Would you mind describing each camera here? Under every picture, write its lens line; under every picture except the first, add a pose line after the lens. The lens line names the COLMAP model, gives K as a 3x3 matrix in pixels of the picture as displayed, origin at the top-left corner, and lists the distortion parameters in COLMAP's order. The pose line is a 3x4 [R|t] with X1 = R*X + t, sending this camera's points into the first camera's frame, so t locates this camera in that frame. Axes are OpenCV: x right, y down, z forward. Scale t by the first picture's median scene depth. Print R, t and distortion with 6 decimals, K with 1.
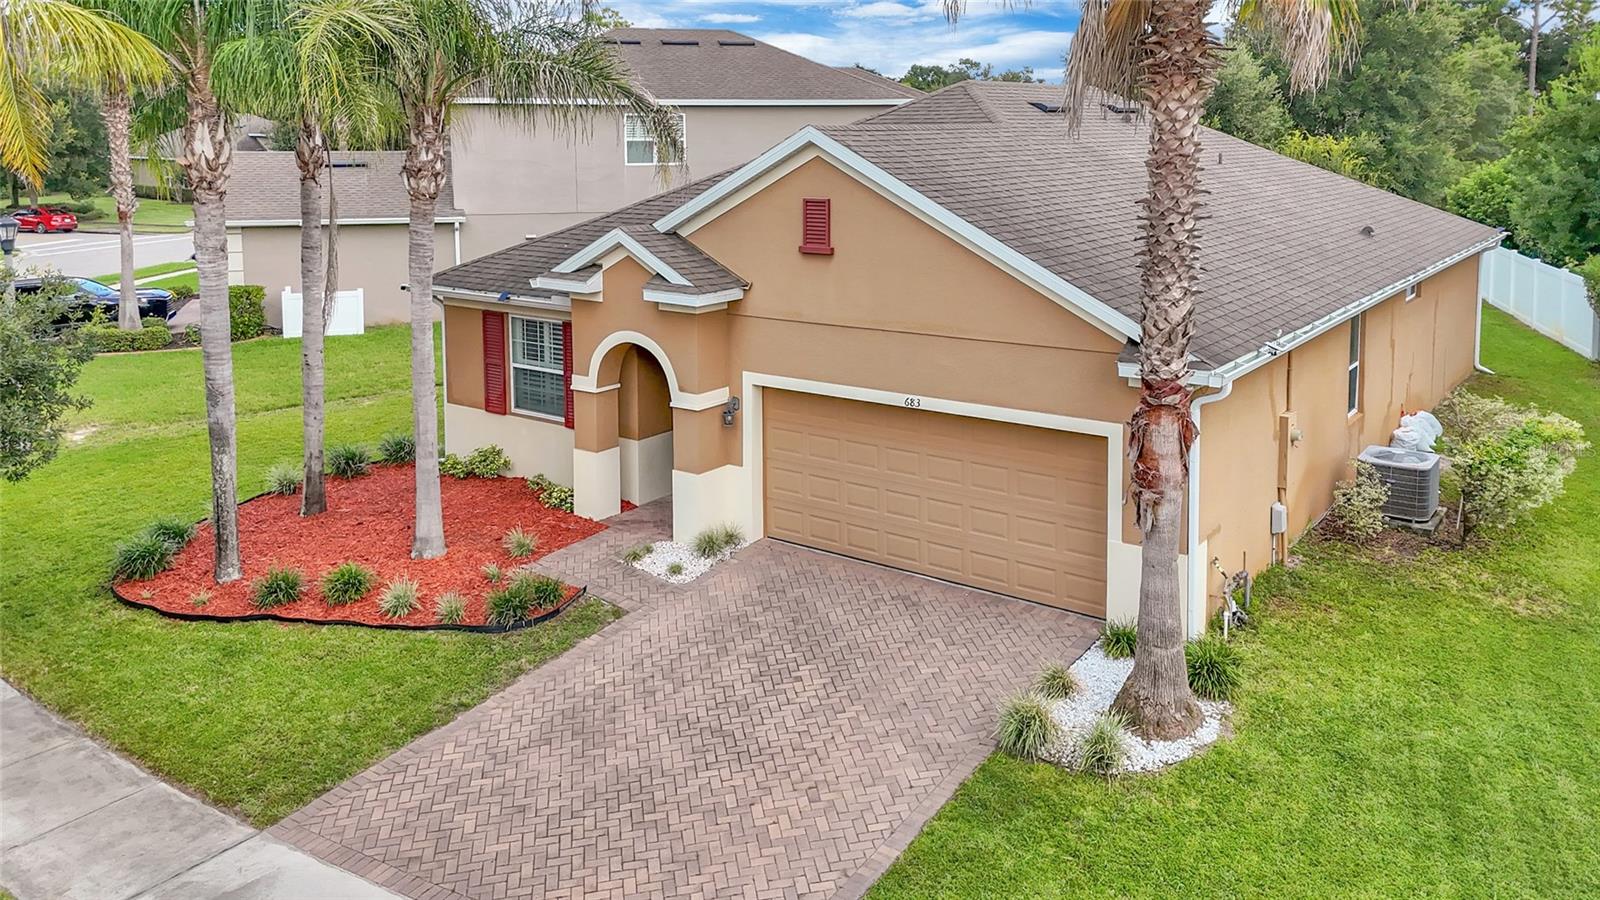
lens RADIAL K [[1243.5, 0, 806.2], [0, 1243.5, 236.1], [0, 0, 1]] dist [0.034081, -0.000934]
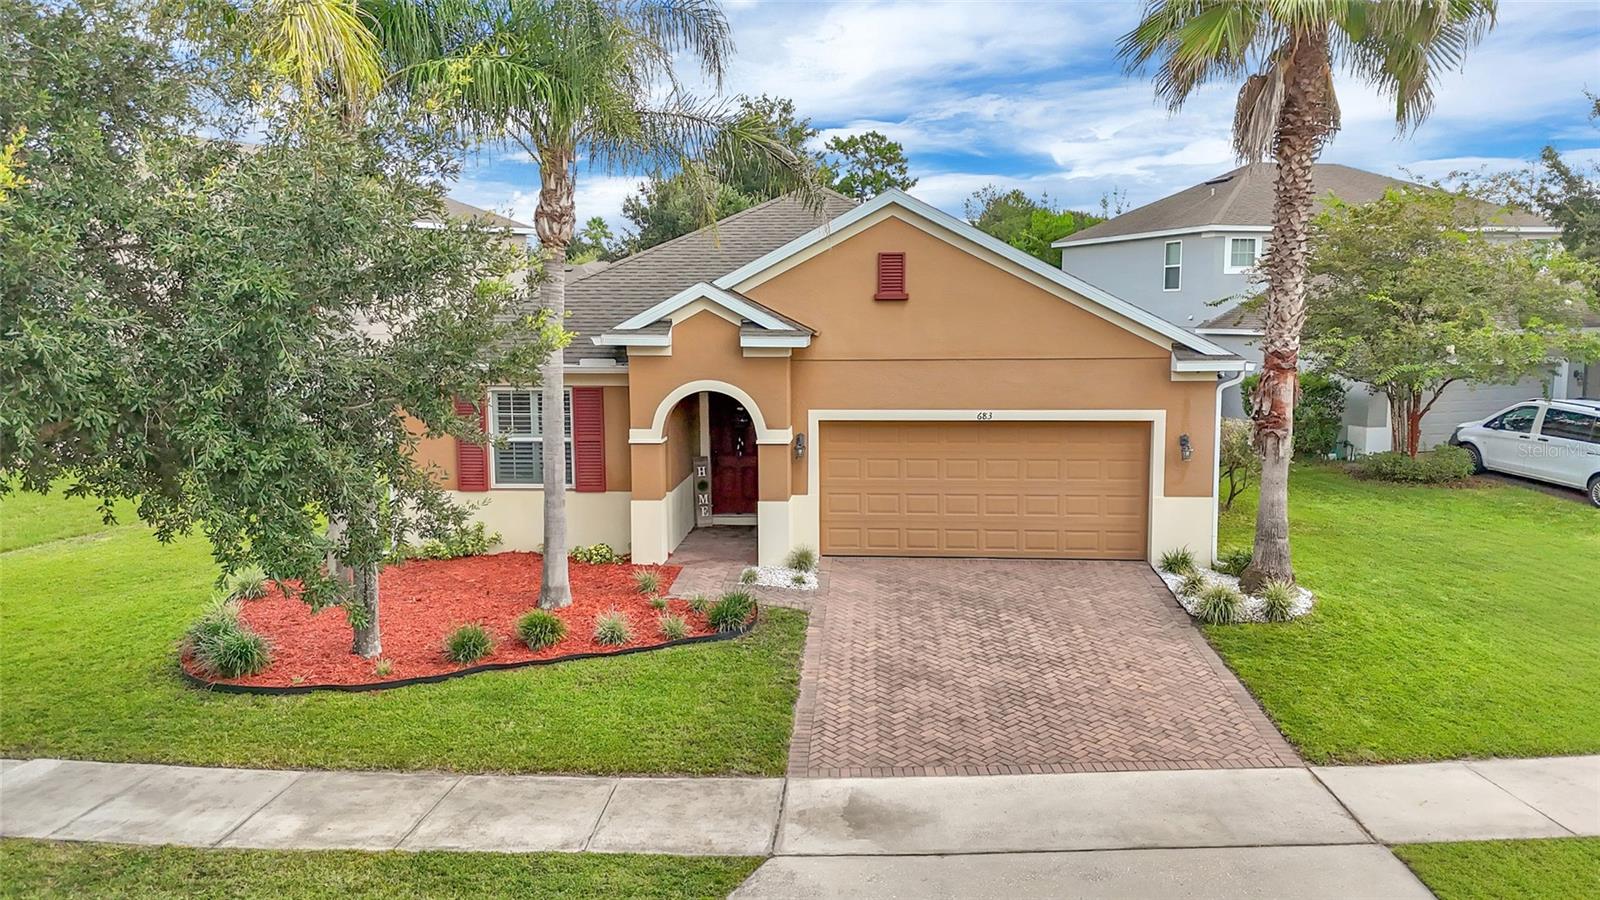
lens RADIAL K [[1216.7, 0, 806.2], [0, 1216.7, 441.4], [0, 0, 1]] dist [0.052463, -0.005308]
pose [[0.843277, -0.059312, 0.534196, -0.682247], [0.045563, 0.998204, 0.038907, 0.099320], [-0.535544, -0.008470, 0.844465, 0.069519]]
